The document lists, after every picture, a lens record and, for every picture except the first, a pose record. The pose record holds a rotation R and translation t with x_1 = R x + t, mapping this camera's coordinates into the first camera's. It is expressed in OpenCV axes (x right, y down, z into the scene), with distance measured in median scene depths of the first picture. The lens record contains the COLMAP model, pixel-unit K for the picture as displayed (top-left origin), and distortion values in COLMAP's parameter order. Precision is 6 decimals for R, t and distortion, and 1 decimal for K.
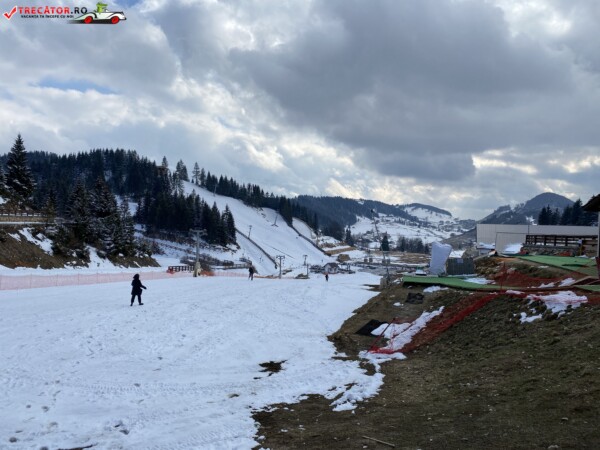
lens RADIAL K [[459.2, 0, 299.8], [0, 459.2, 224.4], [0, 0, 1]] dist [0.047297, -0.058909]
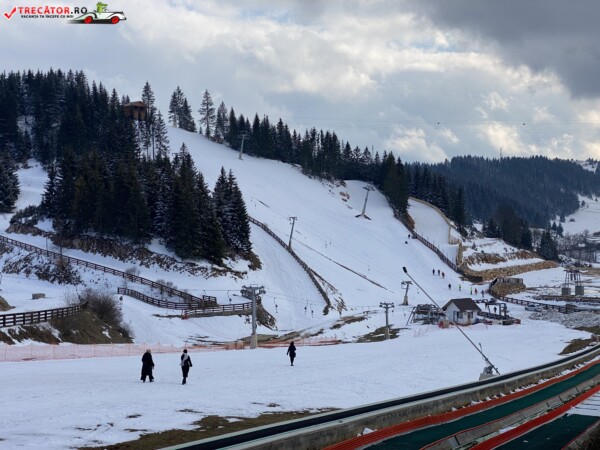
lens RADIAL K [[902.2, 0, 302.0], [0, 902.2, 219.1], [0, 0, 1]] dist [0.078219, 0.000000]
pose [[0.983257, -0.023753, -0.180670, 0.046714], [0.023772, 0.999715, -0.002059, 0.004980], [0.180667, -0.002270, 0.983542, 0.092735]]
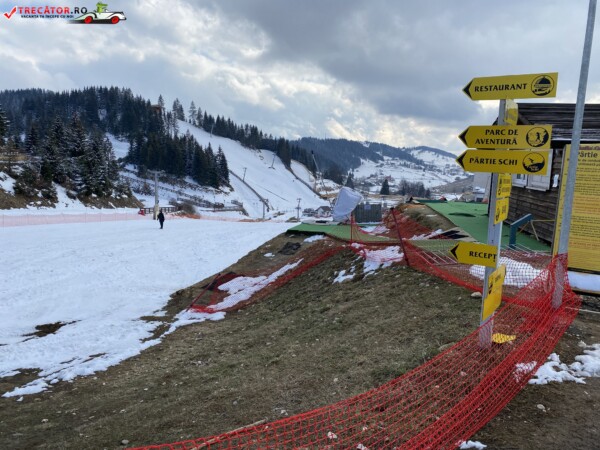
lens RADIAL K [[459.2, 0, 293.8], [0, 459.2, 224.9], [0, 0, 1]] dist [0.047297, -0.058909]
pose [[0.999675, 0.012368, -0.022281, 0.015248], [-0.009484, 0.992087, 0.125194, 0.000159], [0.023653, -0.124942, 0.991882, 0.006598]]
